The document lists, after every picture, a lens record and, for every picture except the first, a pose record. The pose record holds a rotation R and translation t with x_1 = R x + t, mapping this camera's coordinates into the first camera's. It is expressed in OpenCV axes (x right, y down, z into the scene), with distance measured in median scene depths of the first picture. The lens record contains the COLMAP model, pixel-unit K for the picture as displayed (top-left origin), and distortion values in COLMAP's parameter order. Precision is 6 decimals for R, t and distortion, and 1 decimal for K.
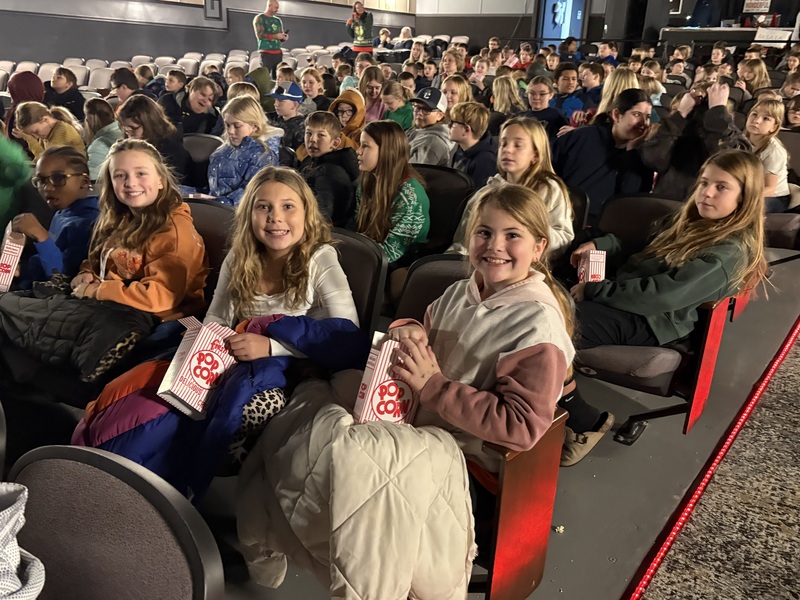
lens RADIAL K [[697.3, 0, 399.2], [0, 697.3, 306.8], [0, 0, 1]] dist [0.004731, 0.005037]
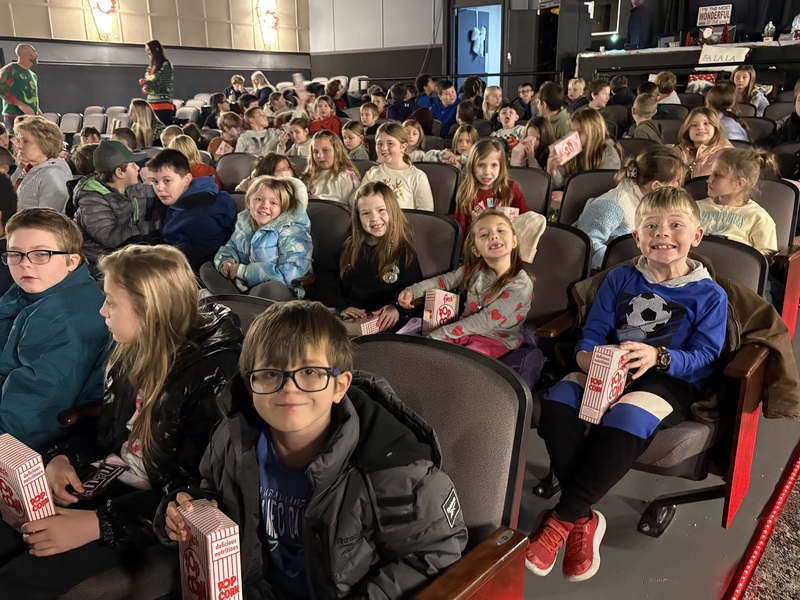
lens RADIAL K [[697.3, 0, 401.9], [0, 697.3, 294.0], [0, 0, 1]] dist [0.004731, 0.005037]
pose [[0.994848, -0.028441, -0.097302, 0.233155], [0.022674, 0.997948, -0.059874, -0.097709], [0.098805, 0.057359, 0.993452, 0.243917]]
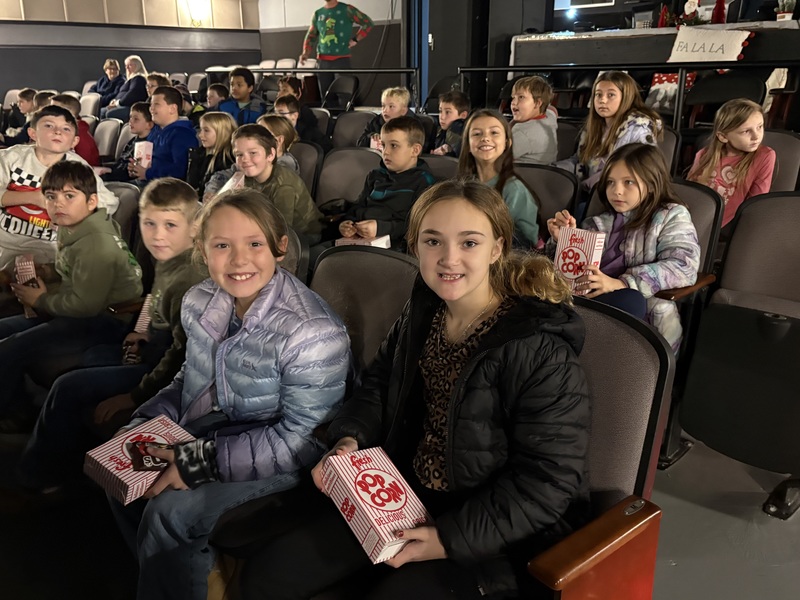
lens RADIAL K [[697.3, 0, 396.7], [0, 697.3, 295.9], [0, 0, 1]] dist [0.004731, 0.005037]
pose [[0.956698, 0.053684, -0.286090, 0.407514], [-0.061640, 0.997920, -0.018870, -0.180753], [0.284482, 0.035688, 0.958017, 0.457831]]
